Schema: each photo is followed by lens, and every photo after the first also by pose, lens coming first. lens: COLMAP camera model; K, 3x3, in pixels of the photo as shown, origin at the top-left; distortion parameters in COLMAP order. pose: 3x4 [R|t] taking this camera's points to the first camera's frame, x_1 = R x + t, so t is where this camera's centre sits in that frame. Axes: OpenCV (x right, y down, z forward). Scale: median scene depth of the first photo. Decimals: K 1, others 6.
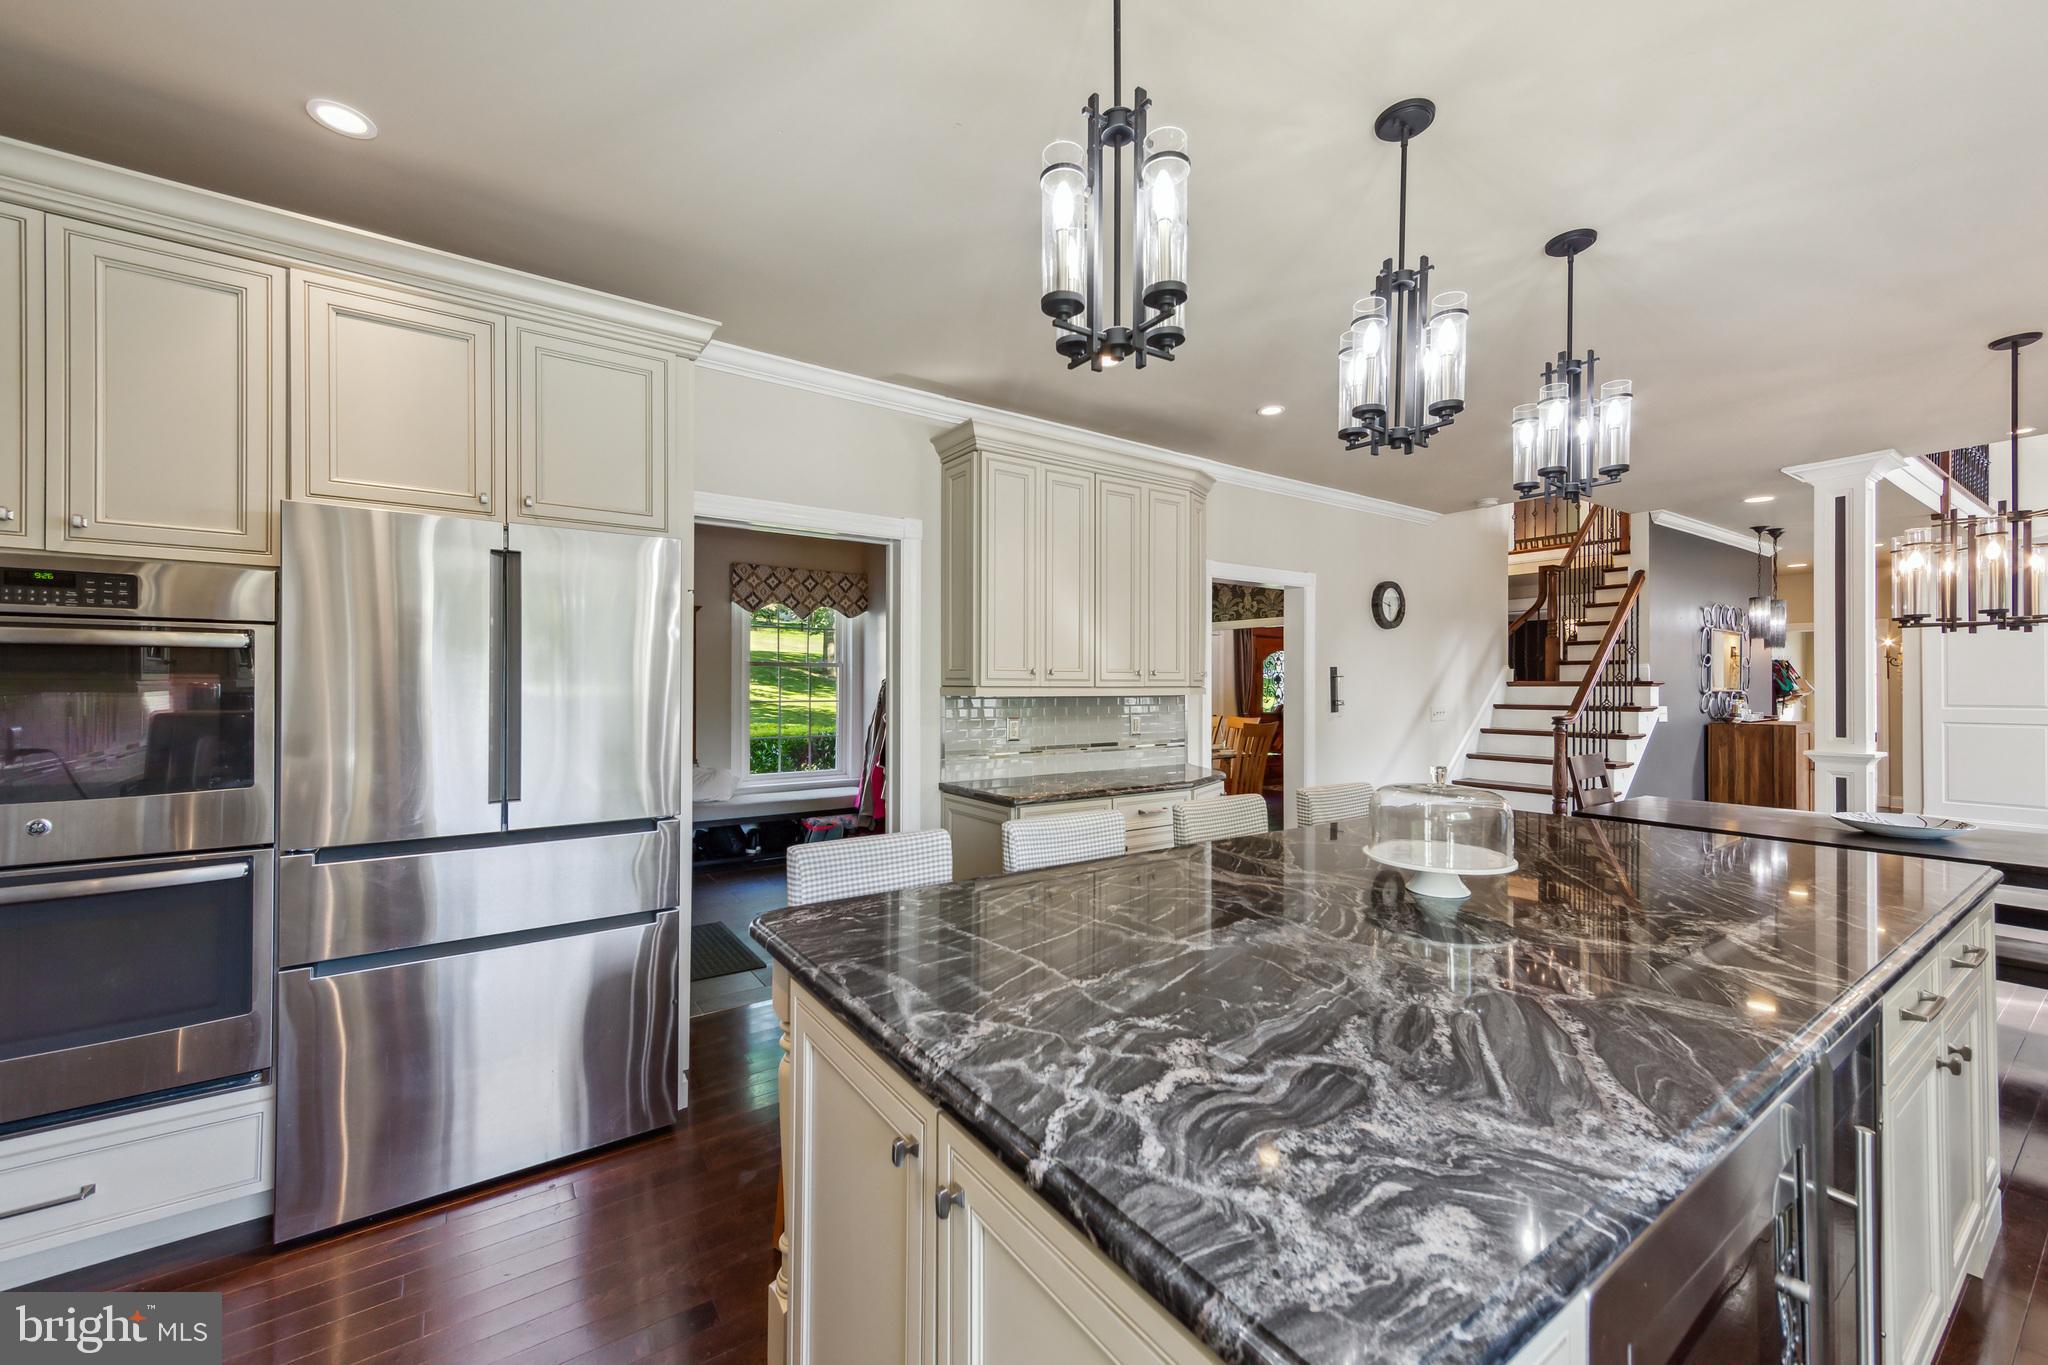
lens RADIAL K [[800.1, 0, 1024.0], [0, 800.1, 682.5], [0, 0, 1]] dist [0.014797, -0.000194]
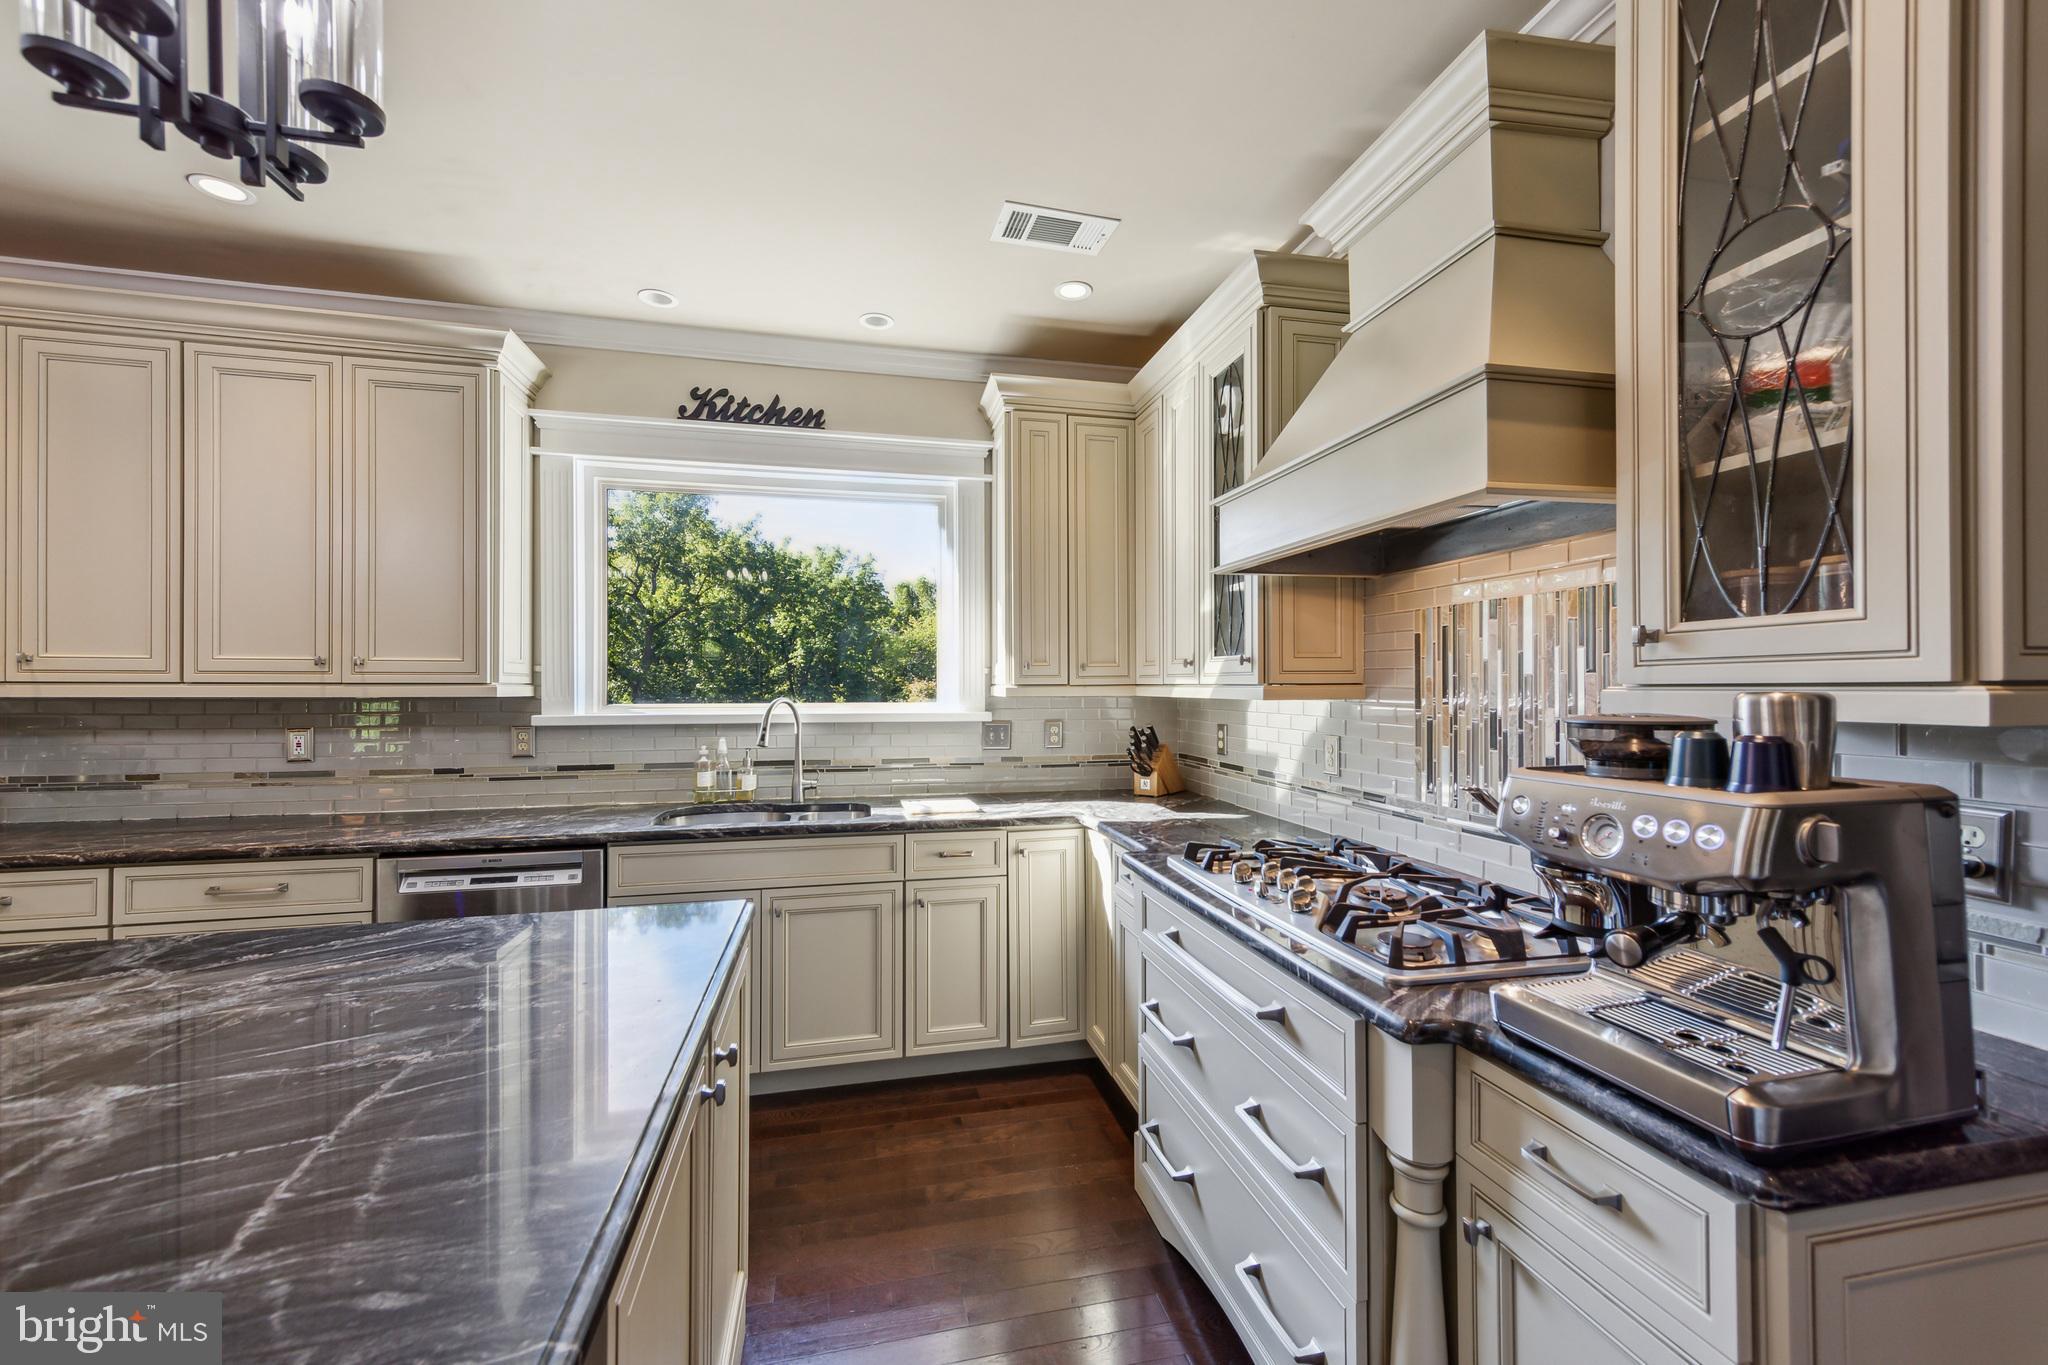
lens RADIAL K [[800.1, 0, 1024.0], [0, 800.1, 682.5], [0, 0, 1]] dist [0.014797, -0.000194]
pose [[-0.929481, -0.000154, 0.368870, -0.645282], [-0.003704, 0.999953, -0.008915, 0.007871], [-0.368851, -0.009652, -0.929438, 1.260625]]
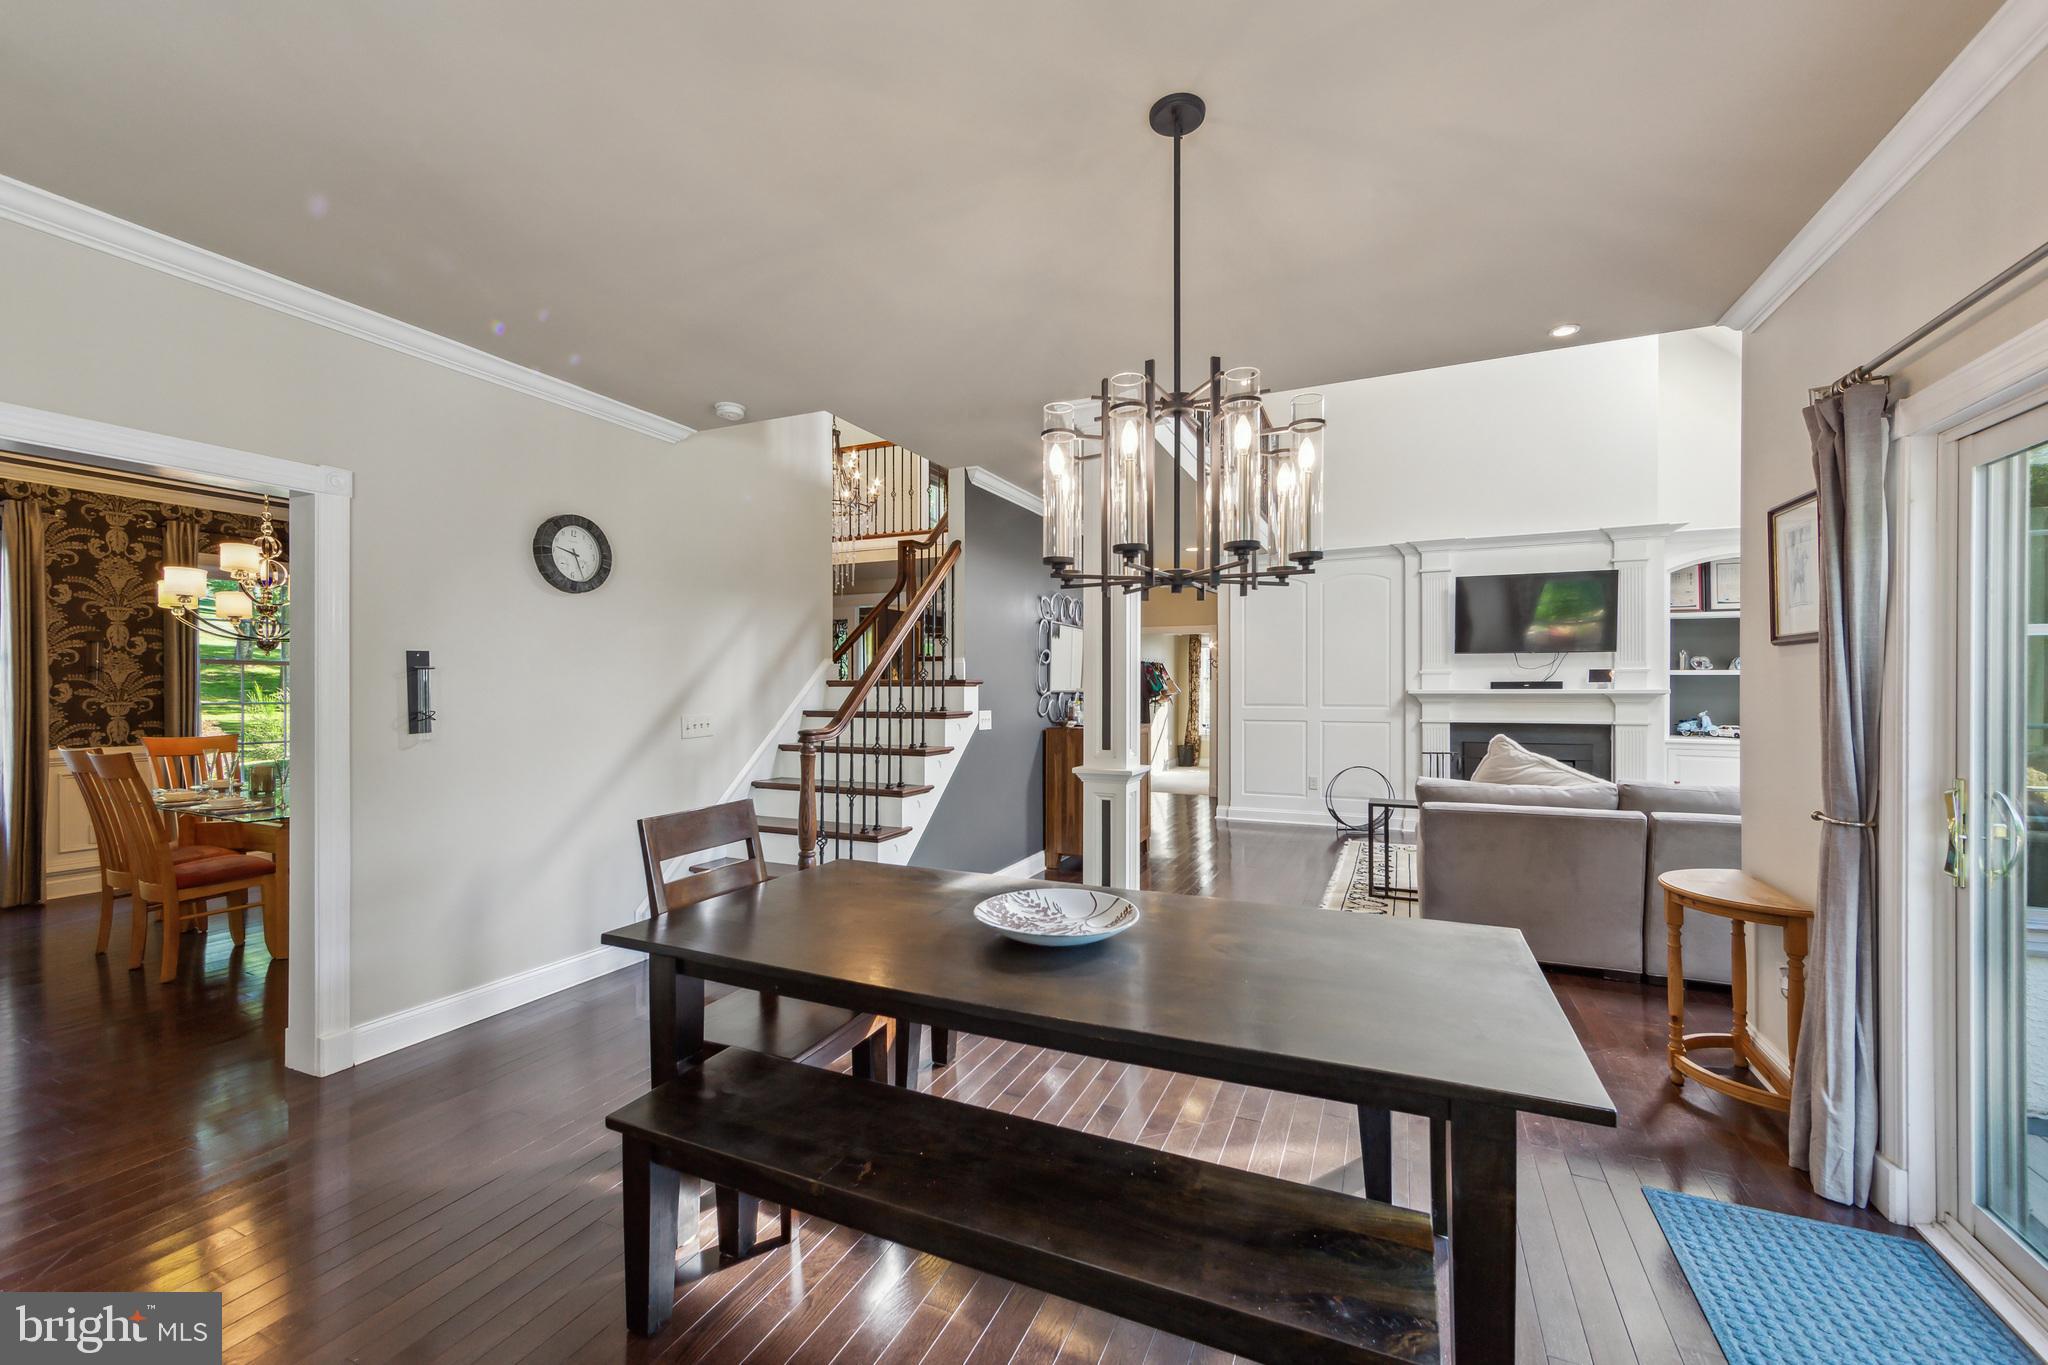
lens RADIAL K [[819.4, 0, 1026.0], [0, 819.4, 690.9], [0, 0, 1]] dist [-0.000329, 0.000146]
pose [[0.858709, -0.003624, 0.512451, 1.702086], [-0.000848, 0.999964, 0.008492, 0.009953], [-0.512463, -0.007726, 0.858675, 1.131150]]
